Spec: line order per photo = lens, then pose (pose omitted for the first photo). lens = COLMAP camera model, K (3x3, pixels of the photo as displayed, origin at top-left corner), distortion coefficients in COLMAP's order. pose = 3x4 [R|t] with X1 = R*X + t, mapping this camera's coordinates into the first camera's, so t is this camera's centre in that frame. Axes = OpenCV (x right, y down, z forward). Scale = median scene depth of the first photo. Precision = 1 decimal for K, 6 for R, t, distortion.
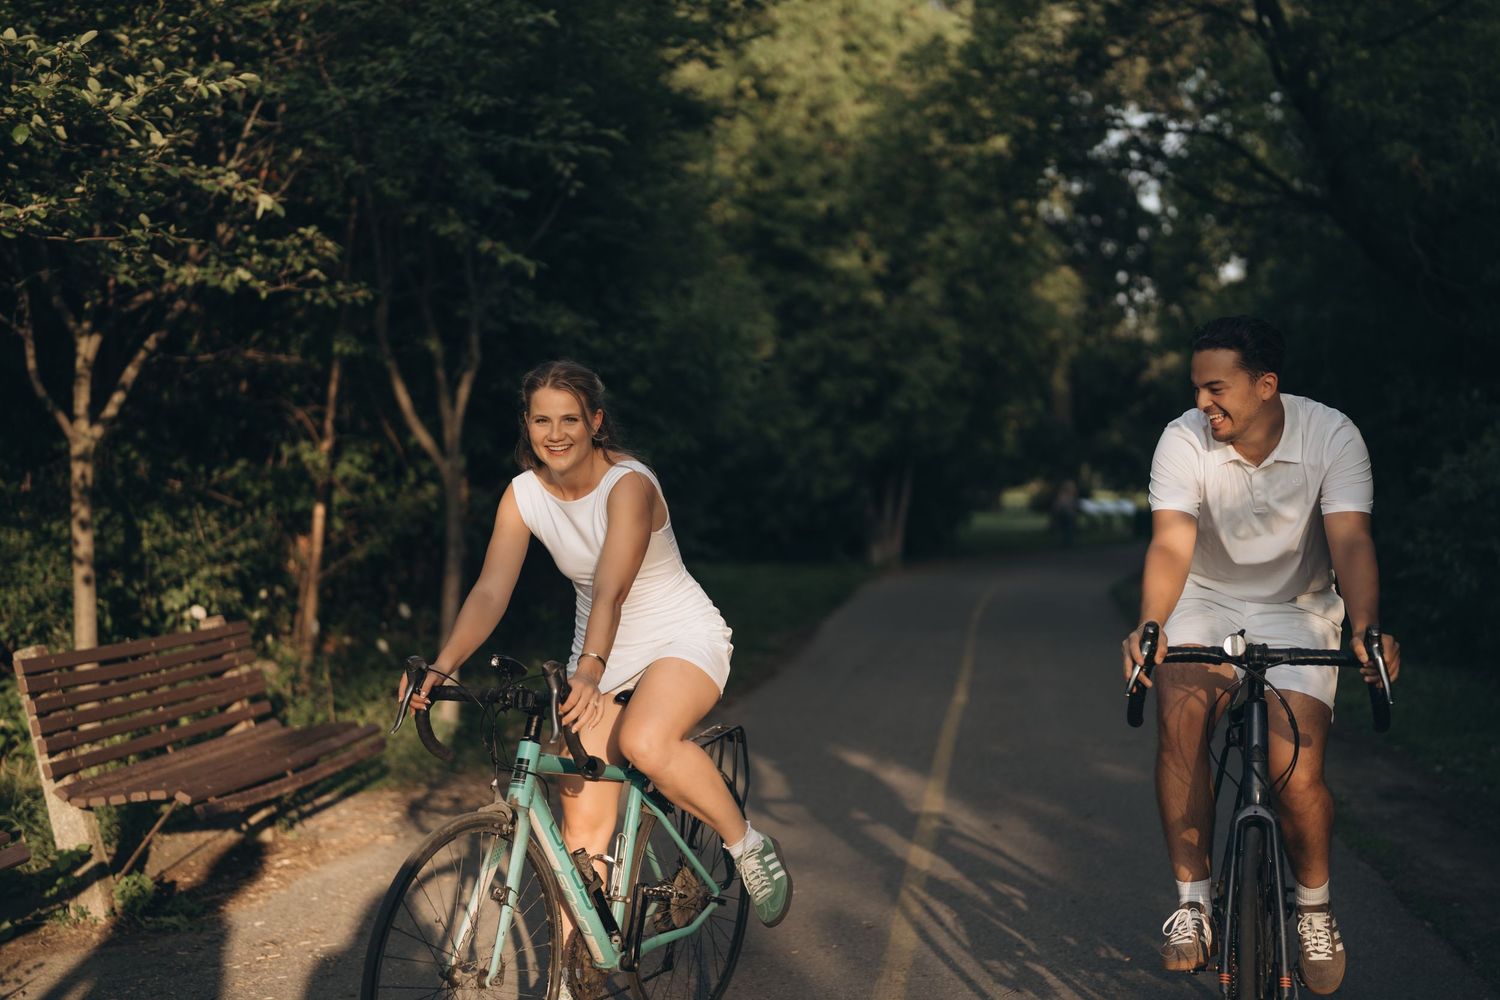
lens RADIAL K [[2207.6, 0, 750.0], [0, 2207.6, 500.0], [0, 0, 1]] dist [-0.037915, 0.776312]
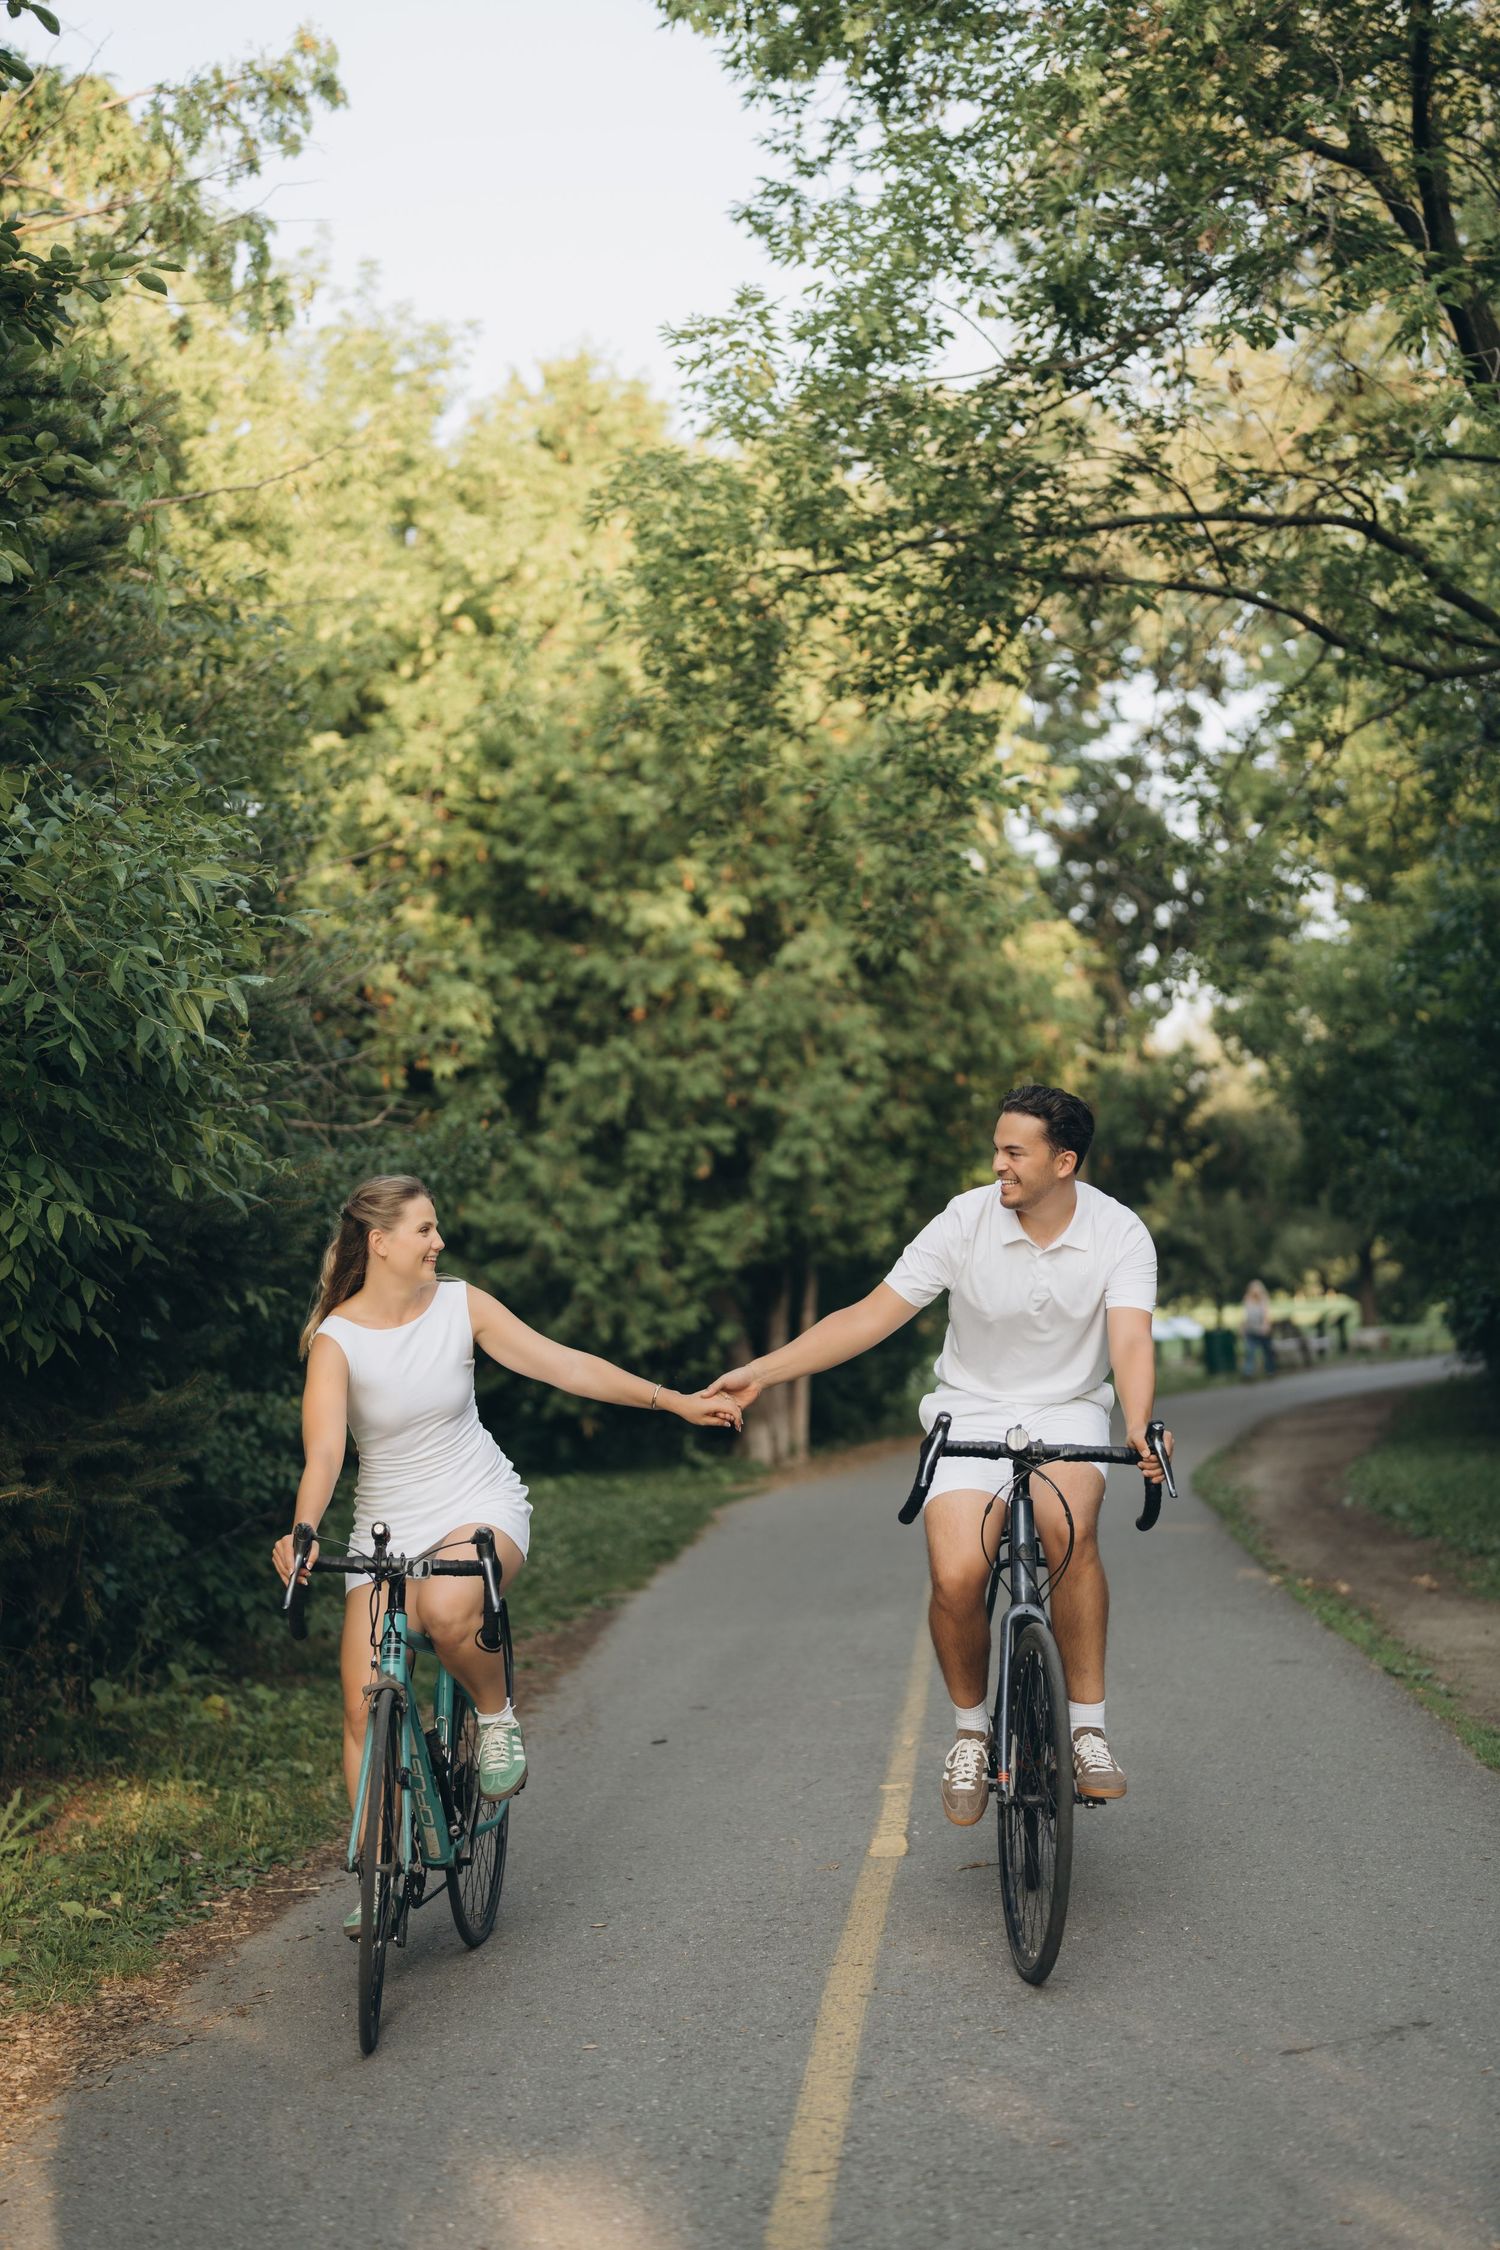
lens RADIAL K [[3311.4, 0, 750.0], [0, 3311.4, 1125.0], [0, 0, 1]] dist [-0.037915, 0.776312]
pose [[0.996492, -0.069893, 0.046021, 0.023563], [0.072919, 0.995035, -0.067737, 0.001320], [-0.041058, 0.070856, 0.996641, 0.181248]]
